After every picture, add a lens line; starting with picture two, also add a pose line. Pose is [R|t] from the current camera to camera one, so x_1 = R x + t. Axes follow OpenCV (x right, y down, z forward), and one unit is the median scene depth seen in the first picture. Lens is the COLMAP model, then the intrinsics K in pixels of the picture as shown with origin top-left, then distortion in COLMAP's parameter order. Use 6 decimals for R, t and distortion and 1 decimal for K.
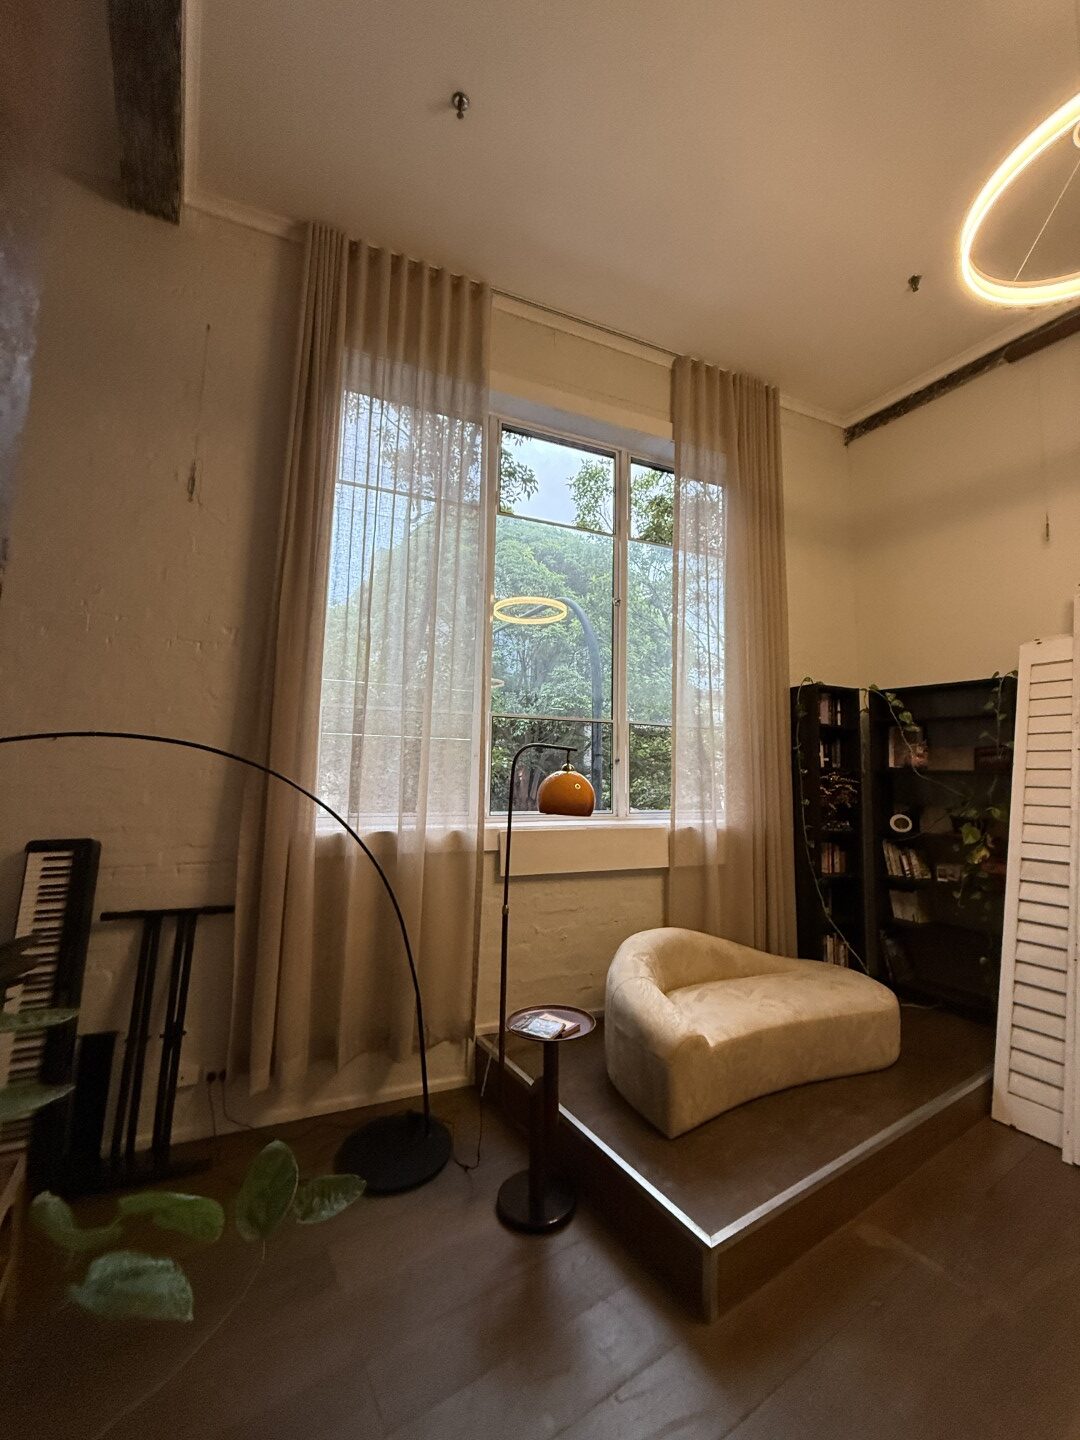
lens RADIAL K [[572.0, 0, 540.0], [0, 572.0, 720.0], [0, 0, 1]] dist [0.000424, 0.000026]
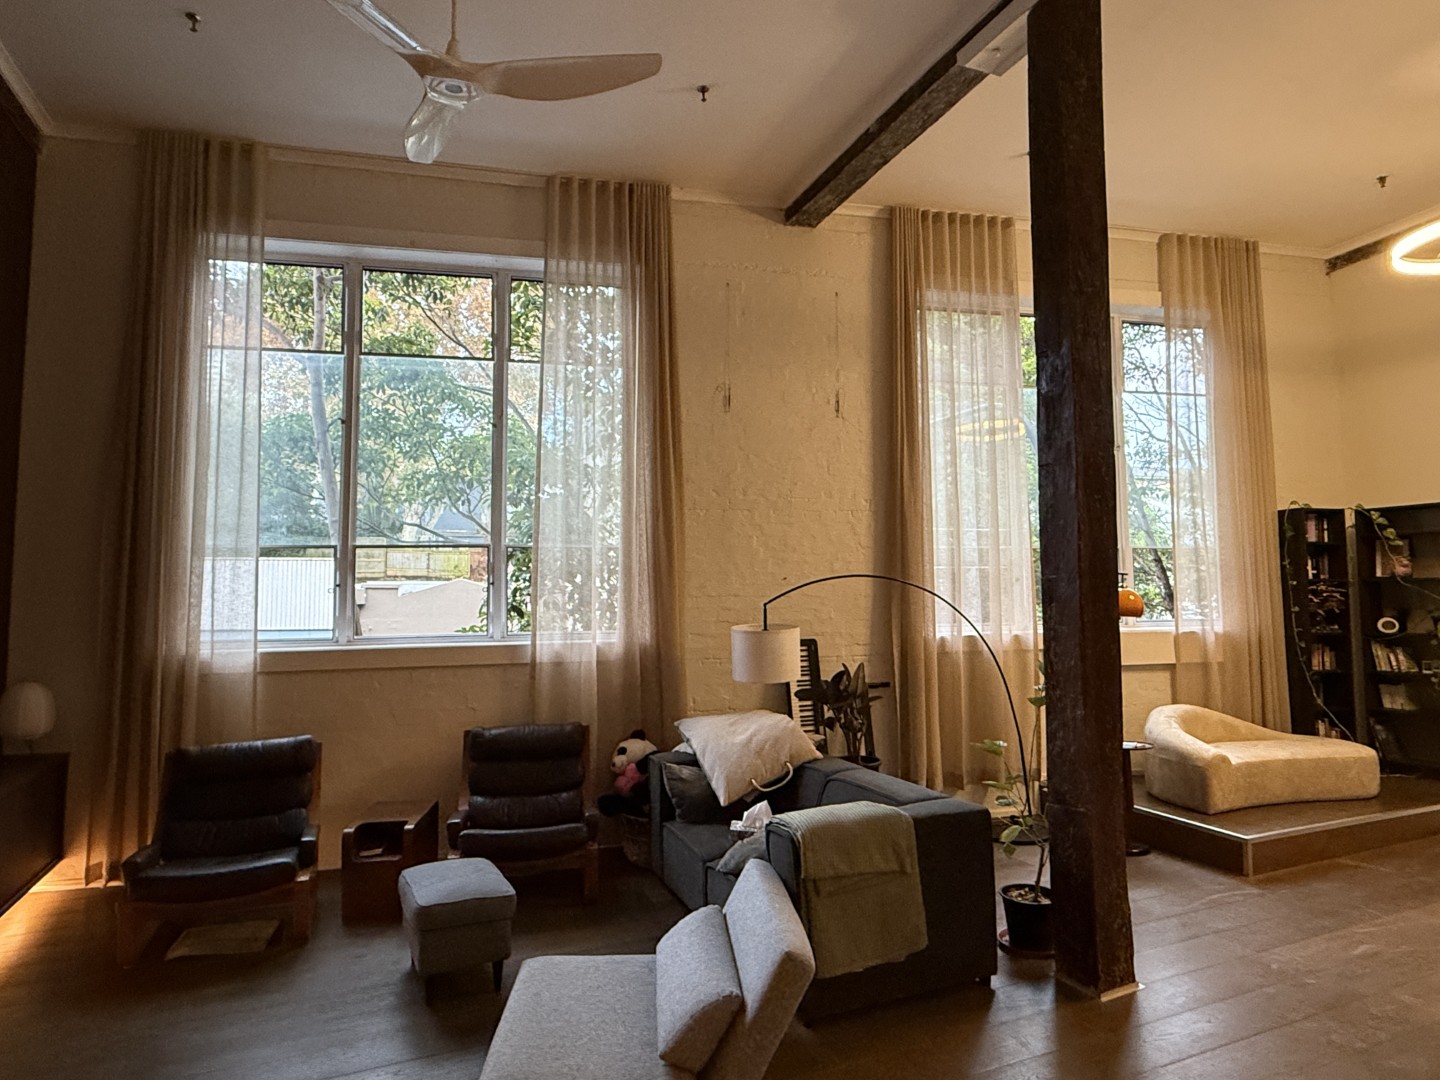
lens RADIAL K [[832.2, 0, 720.0], [0, 832.2, 540.0], [0, 0, 1]] dist [0.001166, 0.003285]
pose [[0.985305, -0.041011, -0.165808, -0.403262], [0.045363, 0.998716, 0.022545, -0.088413], [0.164670, -0.029735, 0.985900, -0.861198]]
